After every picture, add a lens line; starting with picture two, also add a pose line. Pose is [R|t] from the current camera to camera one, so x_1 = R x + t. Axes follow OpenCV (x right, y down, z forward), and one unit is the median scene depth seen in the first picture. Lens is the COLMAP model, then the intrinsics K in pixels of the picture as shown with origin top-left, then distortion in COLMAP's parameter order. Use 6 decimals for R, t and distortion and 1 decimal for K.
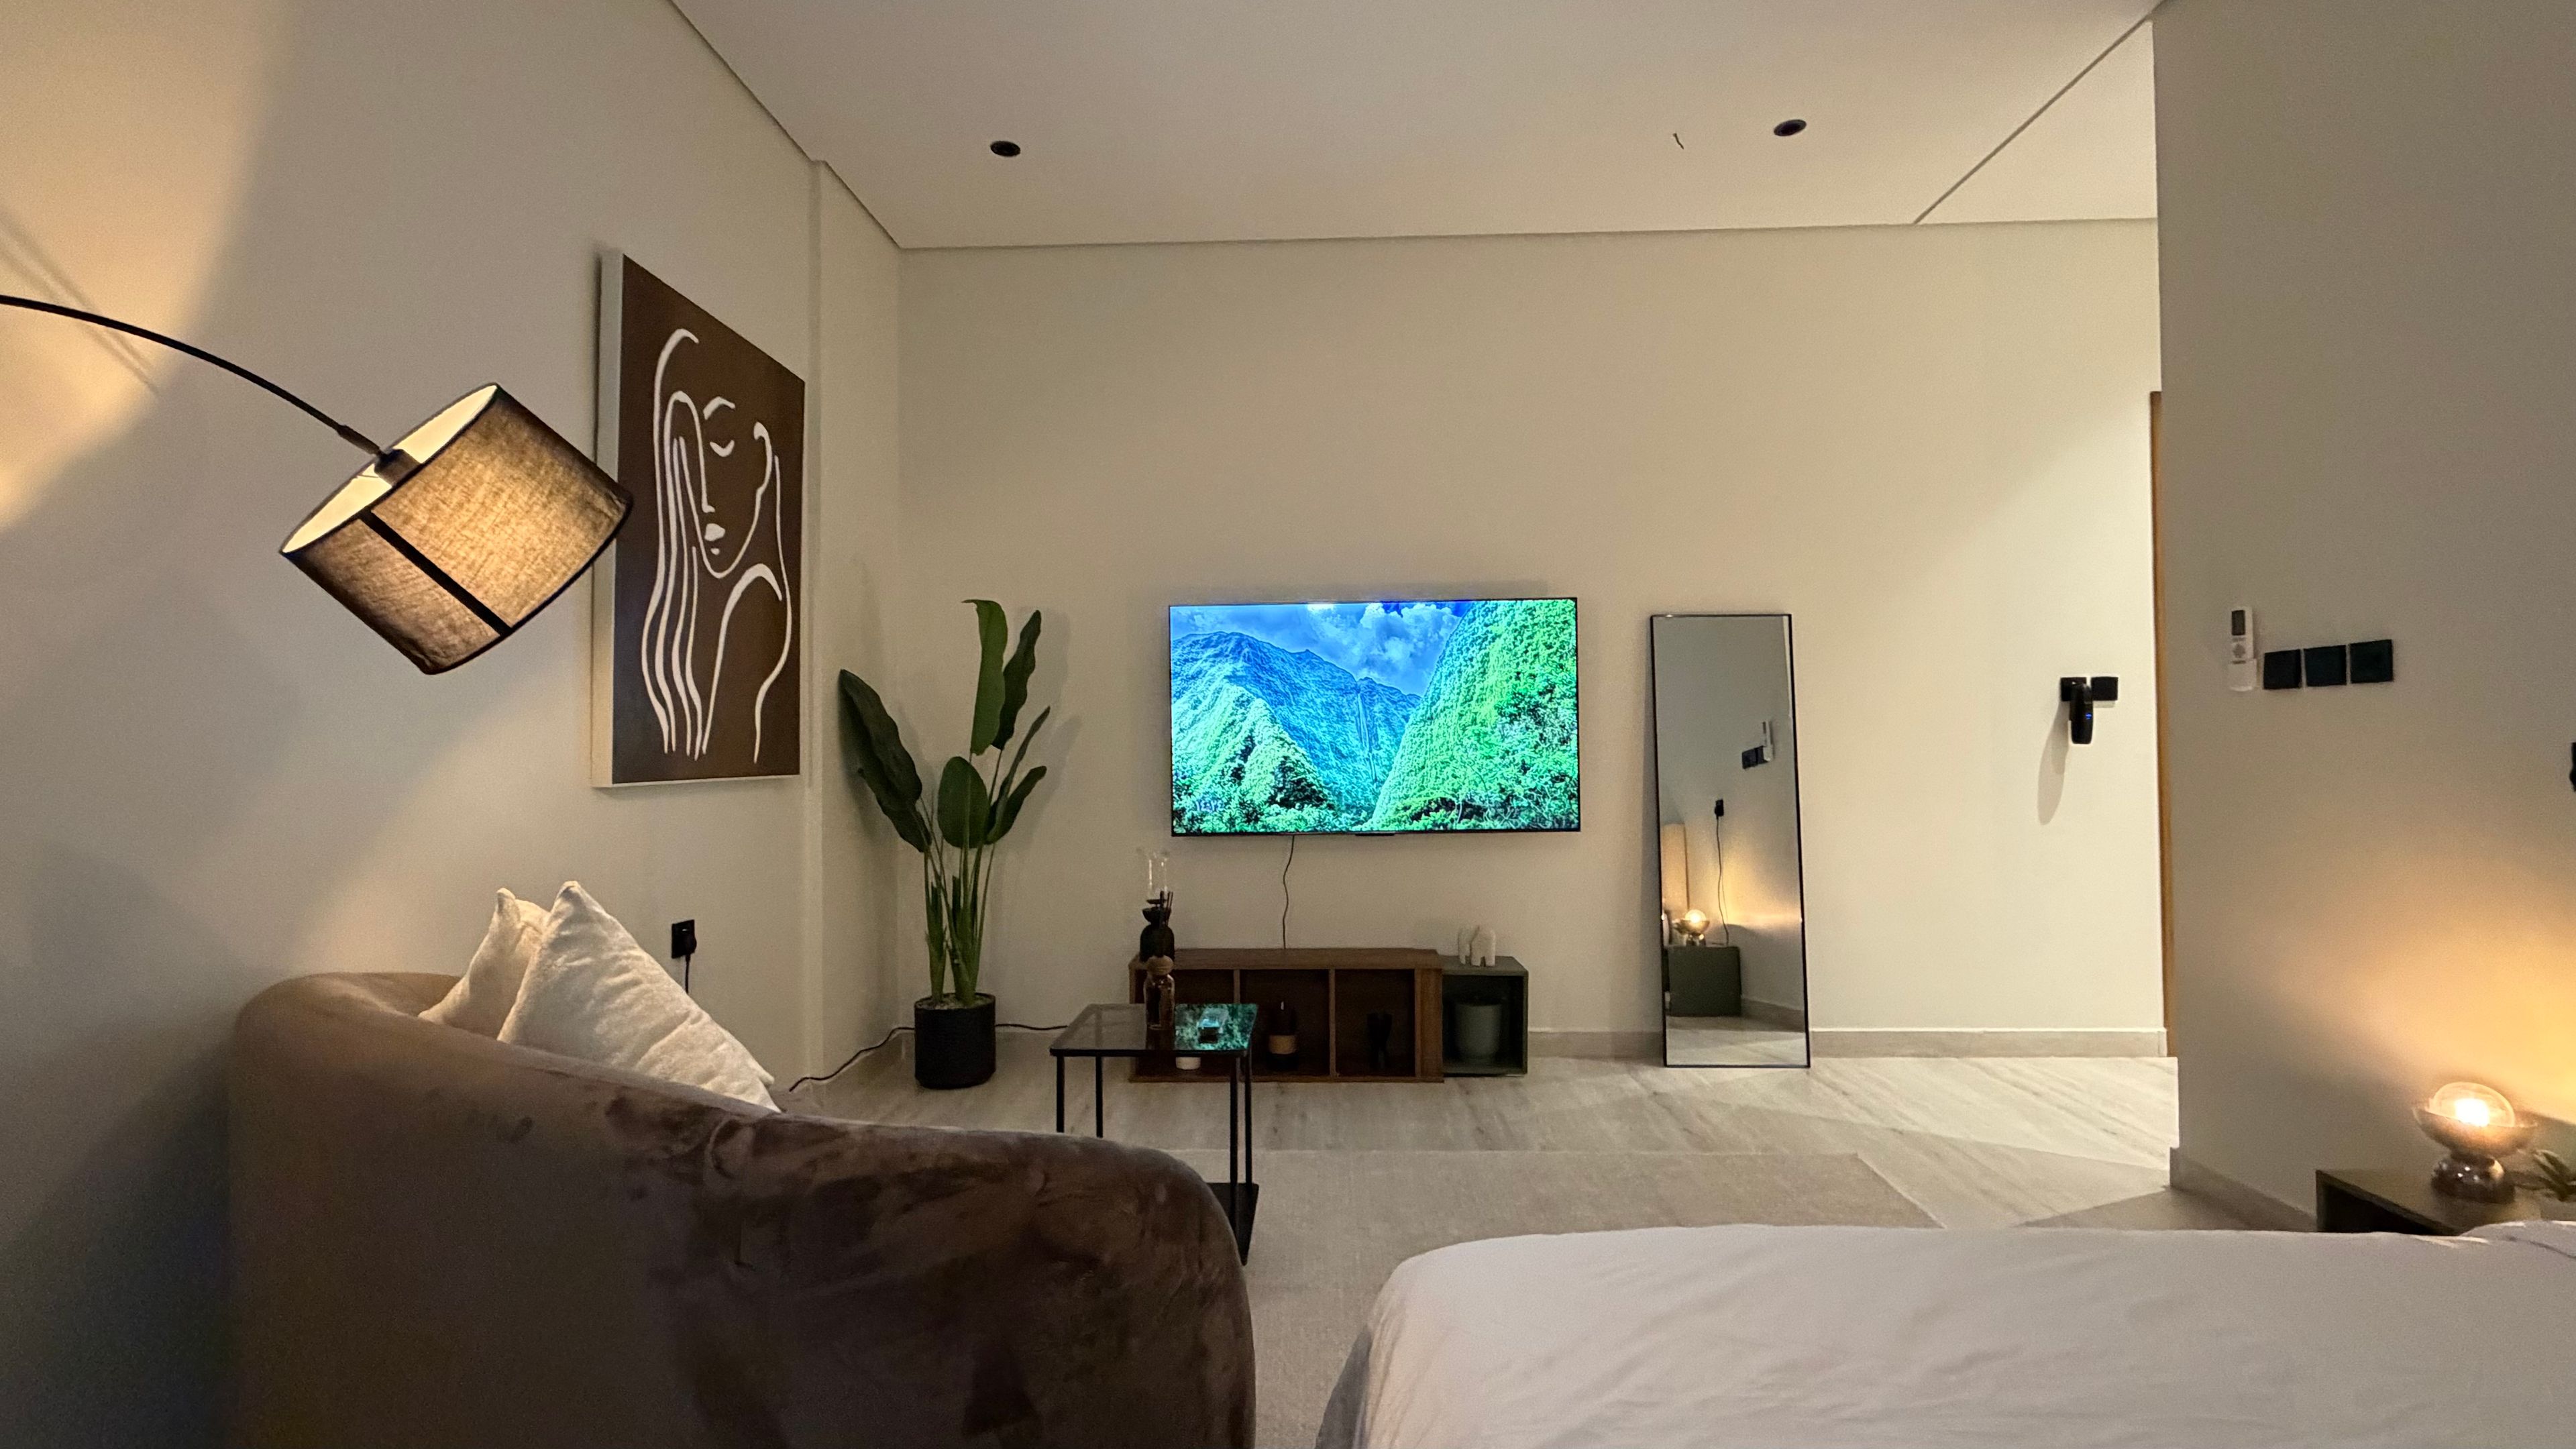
lens RADIAL K [[1118.1, 0, 1284.1], [0, 1118.1, 730.9], [0, 0, 1]] dist [-0.000527, -0.000181]
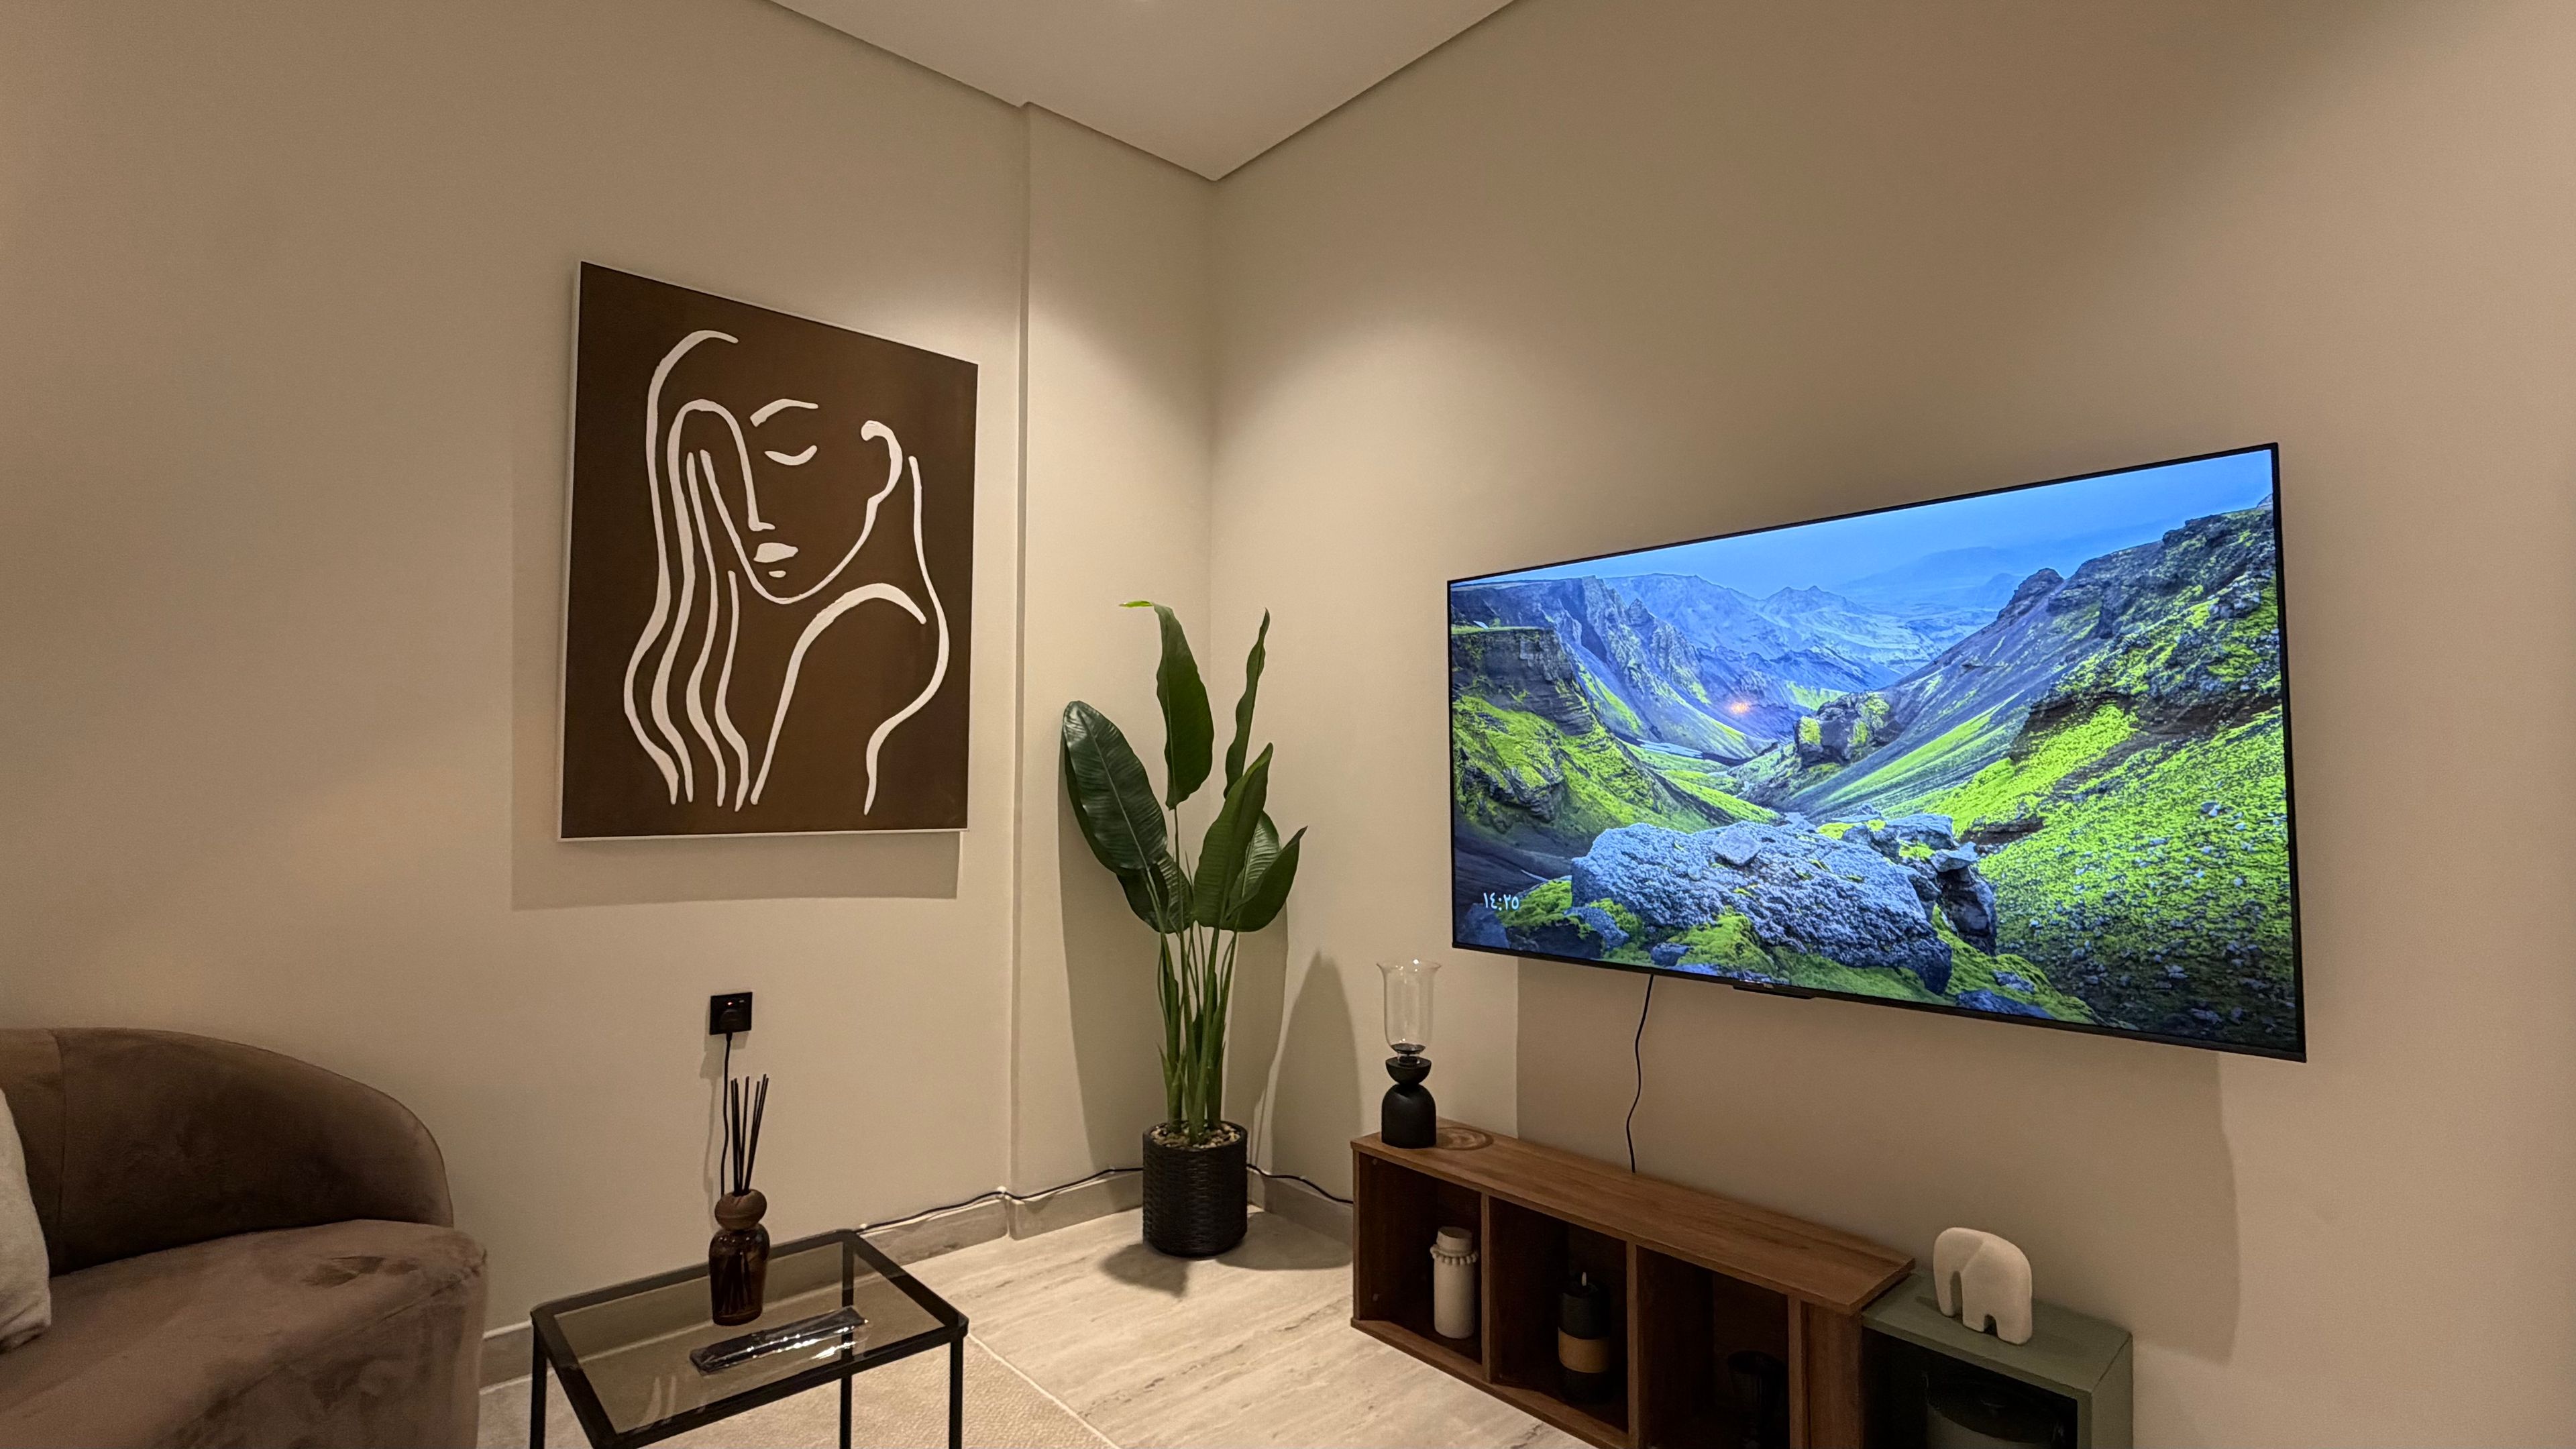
lens RADIAL K [[1179.7, 0, 1292.4], [0, 1179.7, 725.3], [0, 0, 1]] dist [-0.003148, -0.000112]
pose [[0.691273, -0.024354, -0.722183, 0.446960], [-0.001335, 0.999387, -0.034980, -0.010061], [0.722593, 0.025145, 0.690817, 0.671876]]
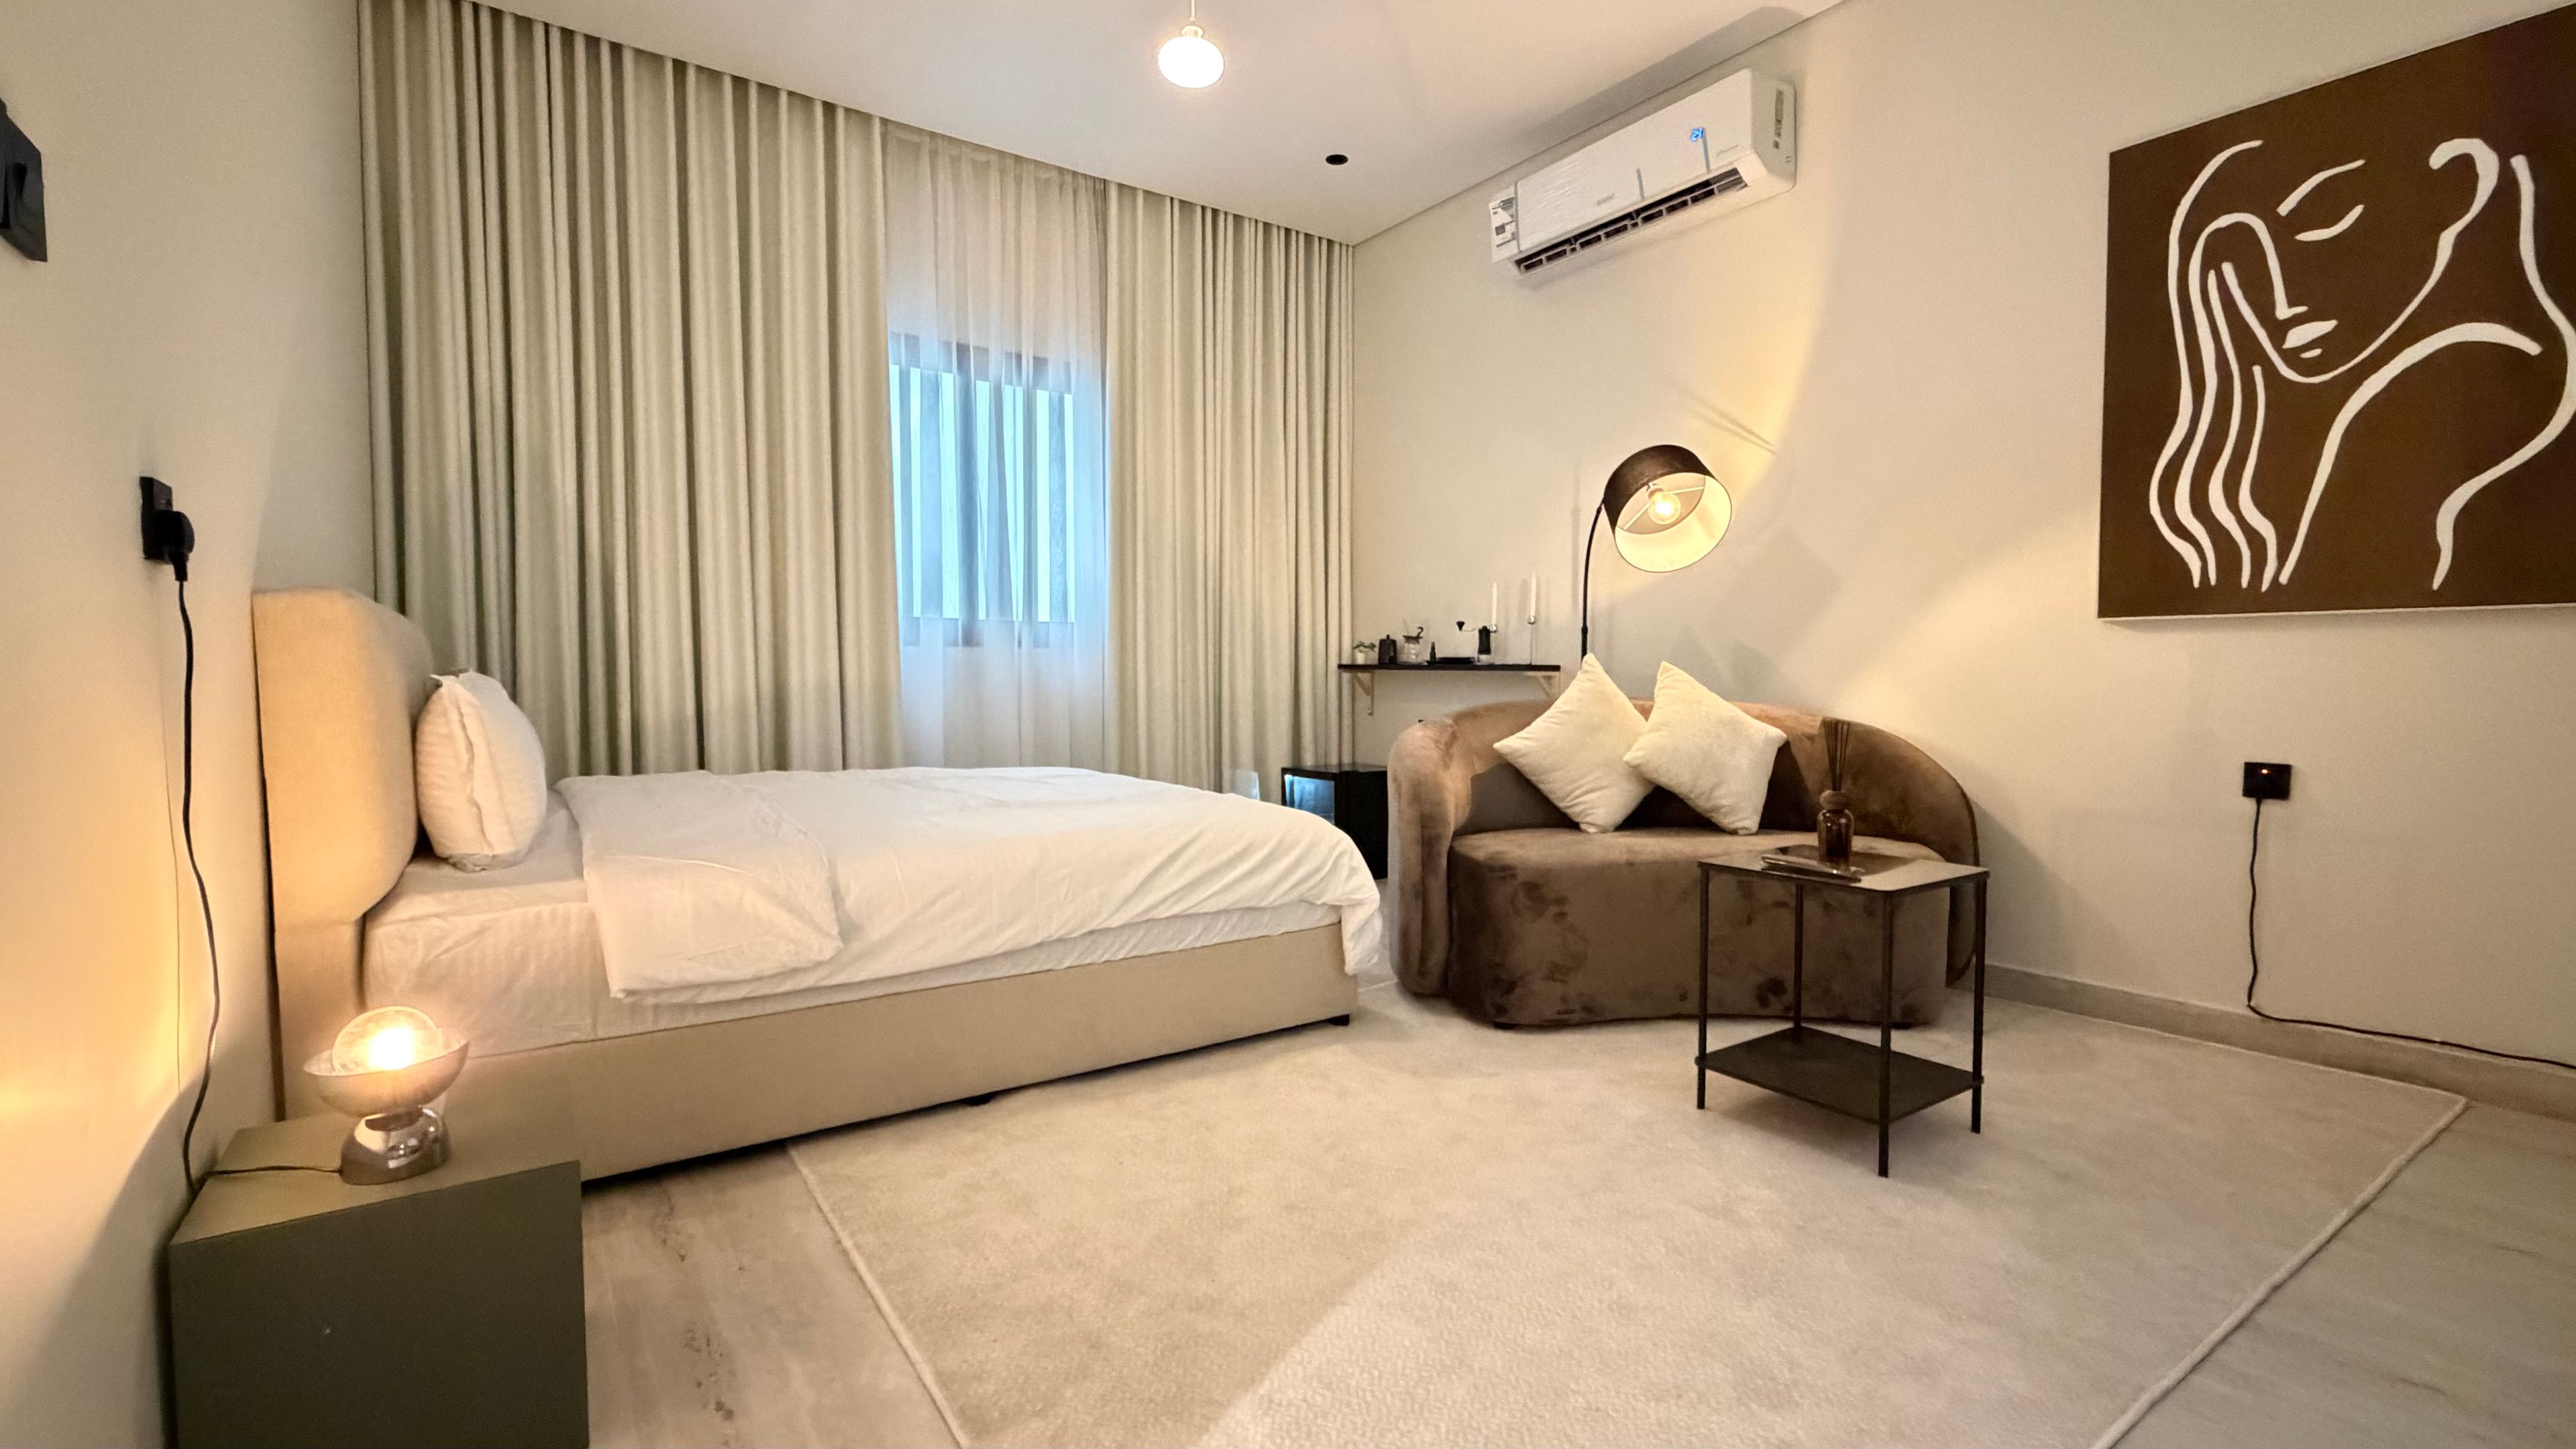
lens RADIAL K [[1118.1, 0, 1291.2], [0, 1118.1, 720.1], [0, 0, 1]] dist [-0.000527, -0.000181]
pose [[-0.809149, 0.029461, -0.586864, 0.685430], [0.006016, 0.999105, 0.041861, 0.088689], [0.587572, 0.030341, -0.808603, 1.279444]]
